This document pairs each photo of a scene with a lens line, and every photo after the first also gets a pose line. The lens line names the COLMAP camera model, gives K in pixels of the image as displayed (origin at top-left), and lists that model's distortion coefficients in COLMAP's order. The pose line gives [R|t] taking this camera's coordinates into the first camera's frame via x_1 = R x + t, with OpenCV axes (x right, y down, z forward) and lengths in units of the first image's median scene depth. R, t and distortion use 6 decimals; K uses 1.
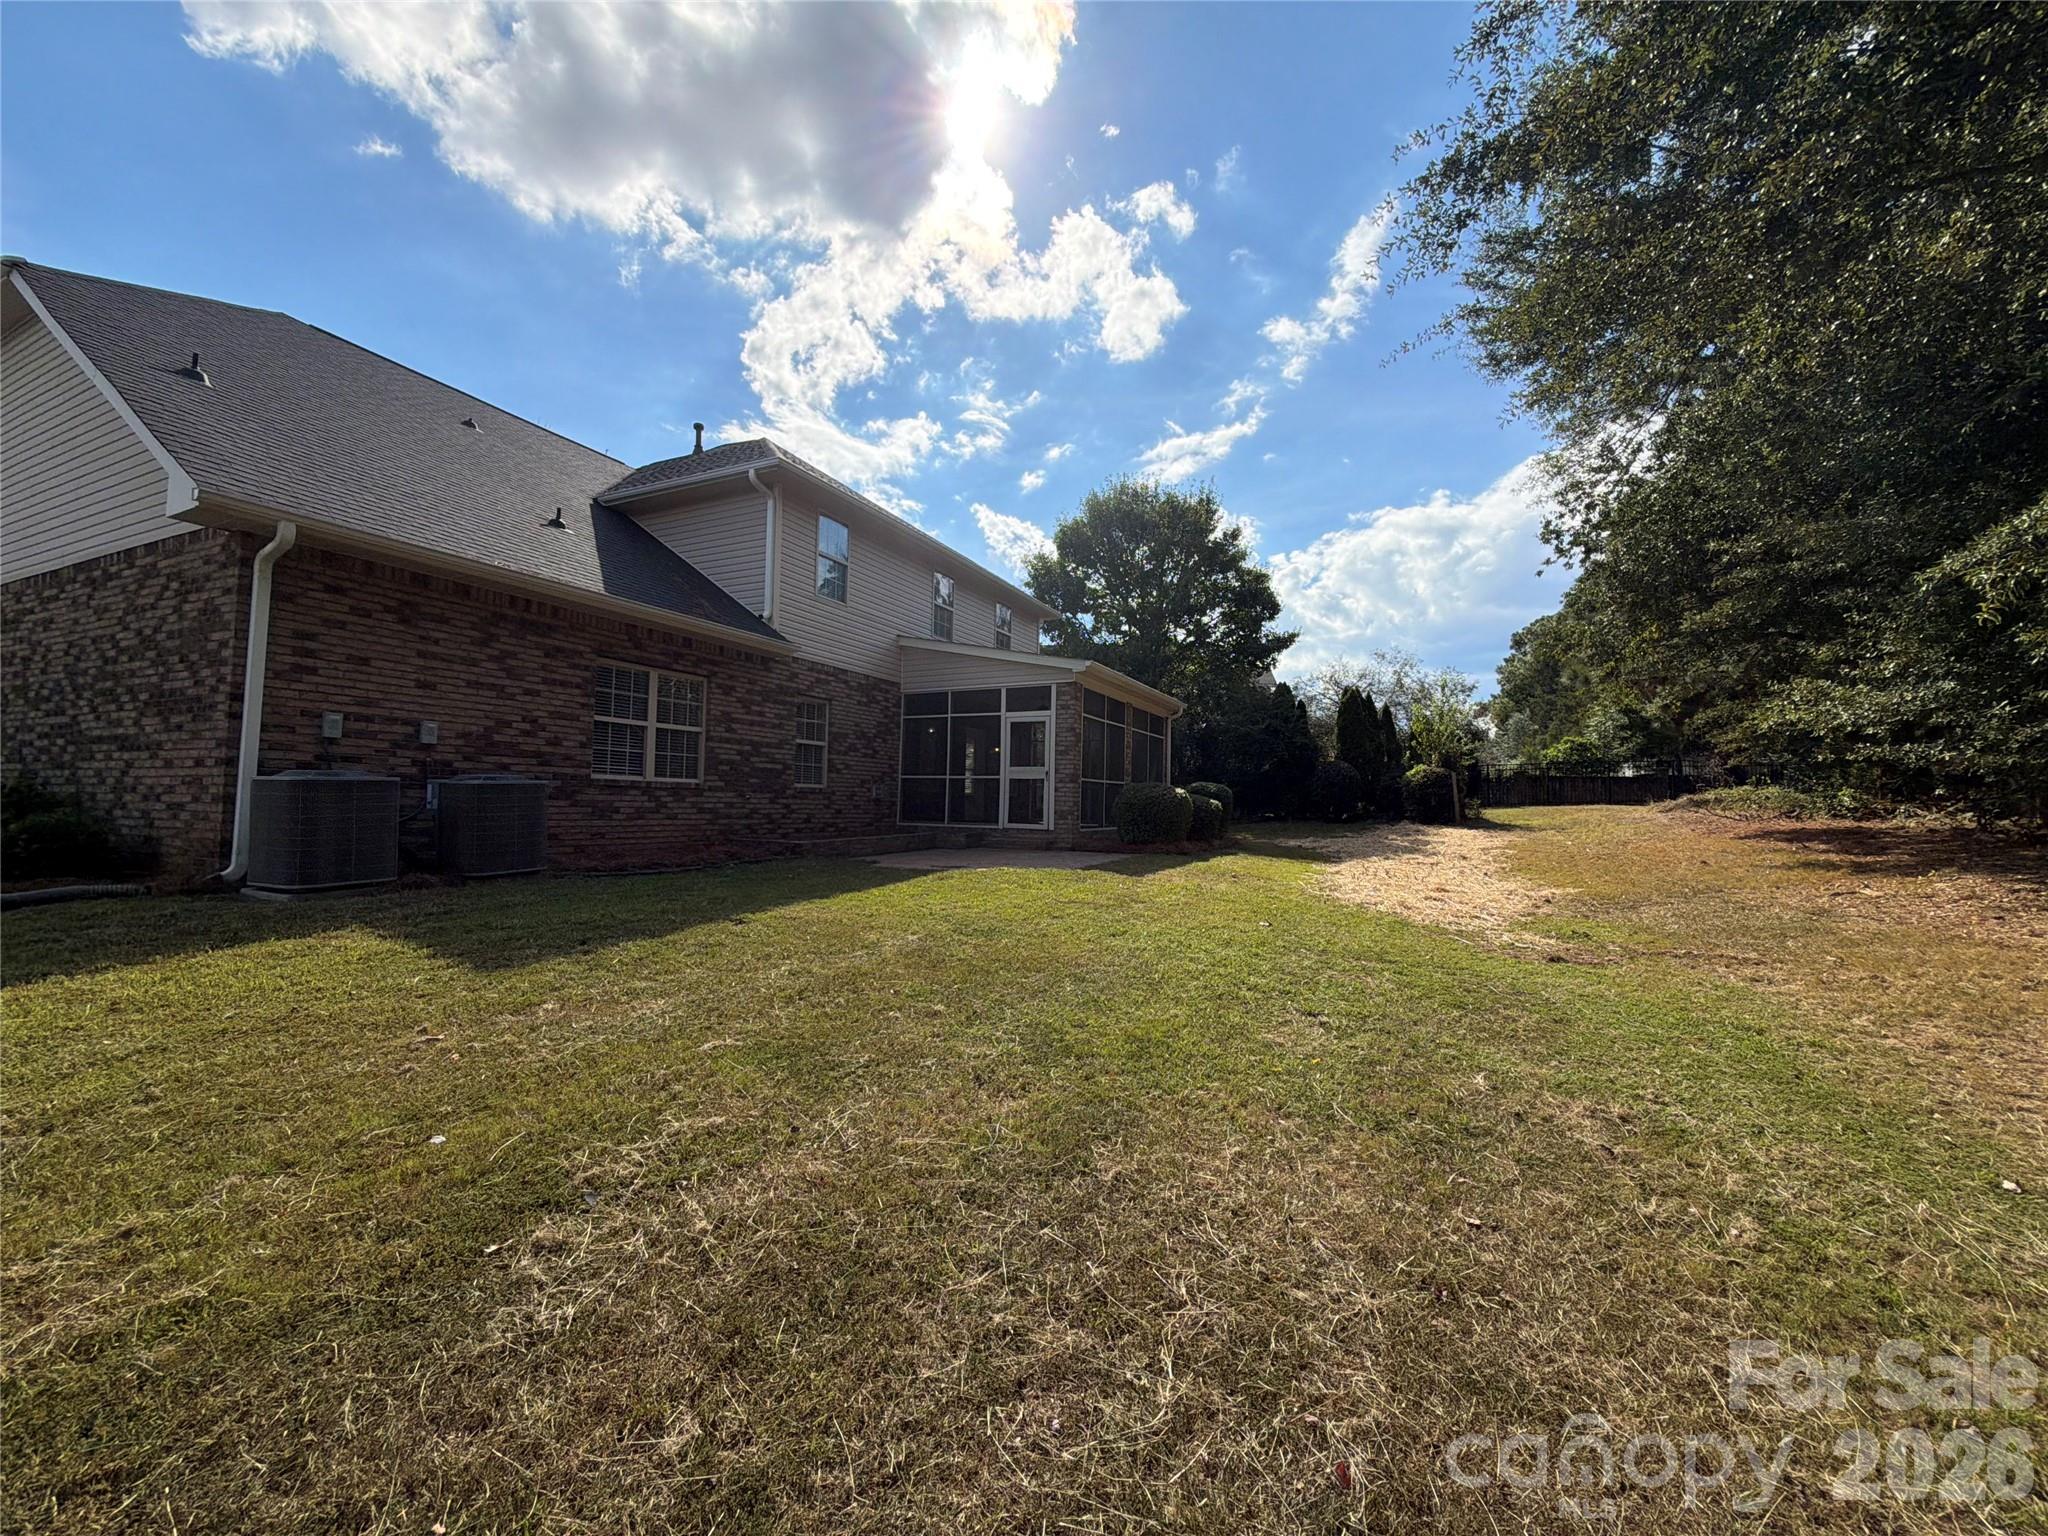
lens RADIAL K [[820.2, 0, 1020.3], [0, 820.2, 763.0], [0, 0, 1]] dist [-0.002187, -0.000204]
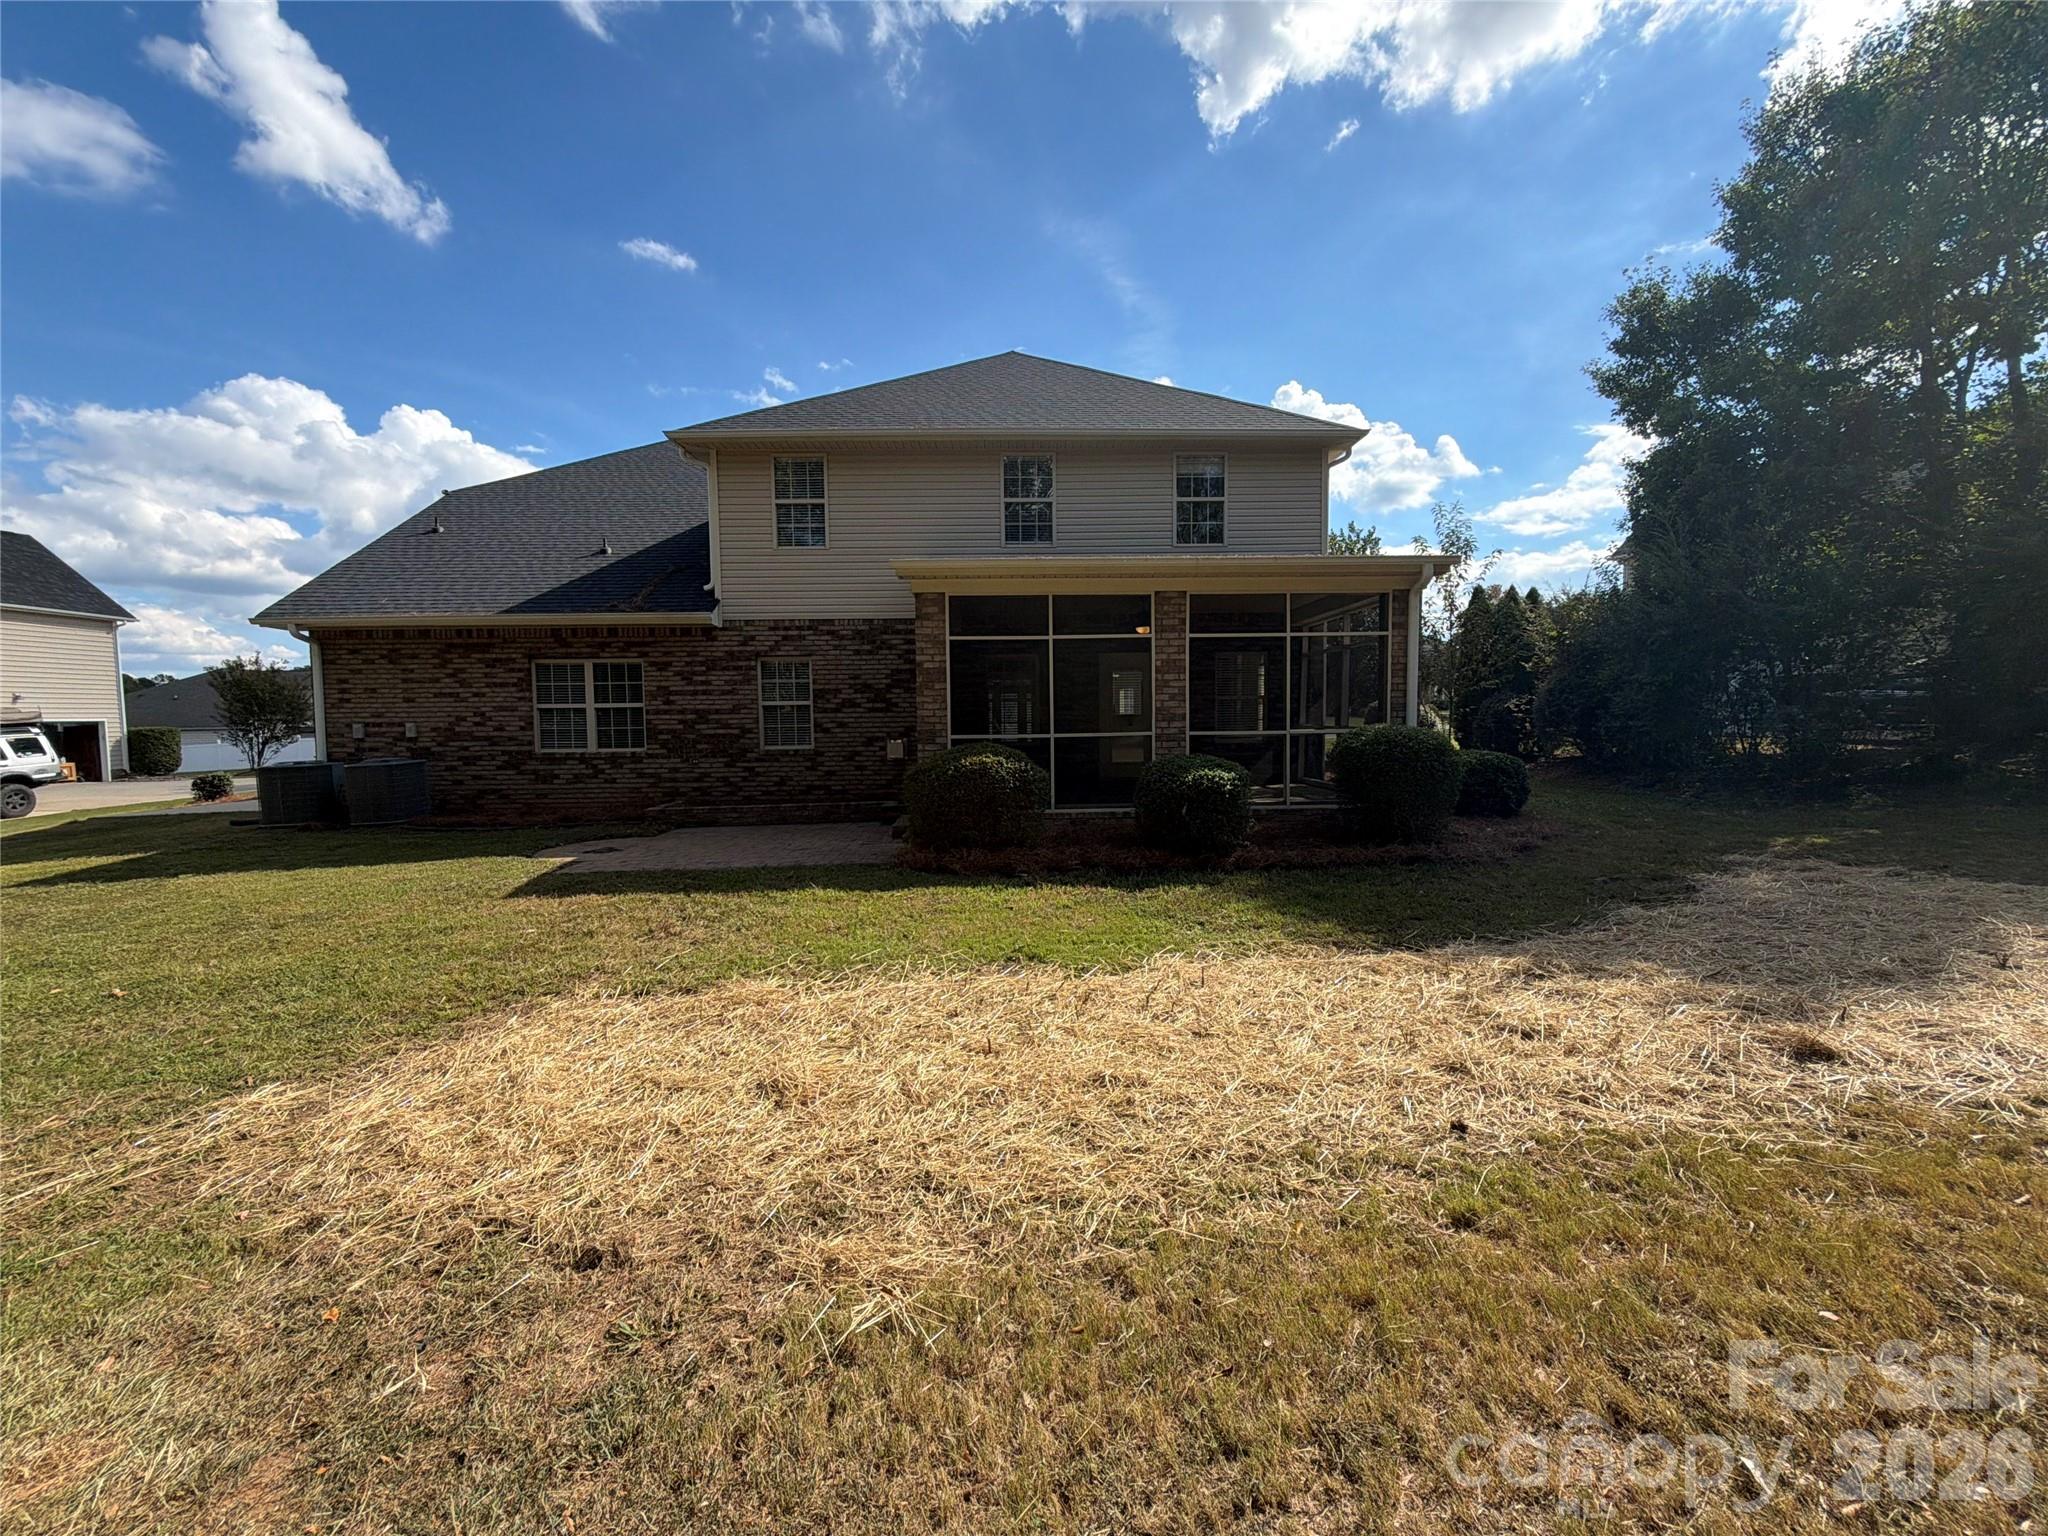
lens RADIAL K [[820.2, 0, 1023.6], [0, 820.2, 773.6], [0, 0, 1]] dist [-0.002187, -0.000204]
pose [[0.461551, 0.036666, -0.886356, 0.950425], [0.066002, 0.994957, 0.075527, 0.004064], [0.884655, -0.093361, 0.456803, 1.018461]]
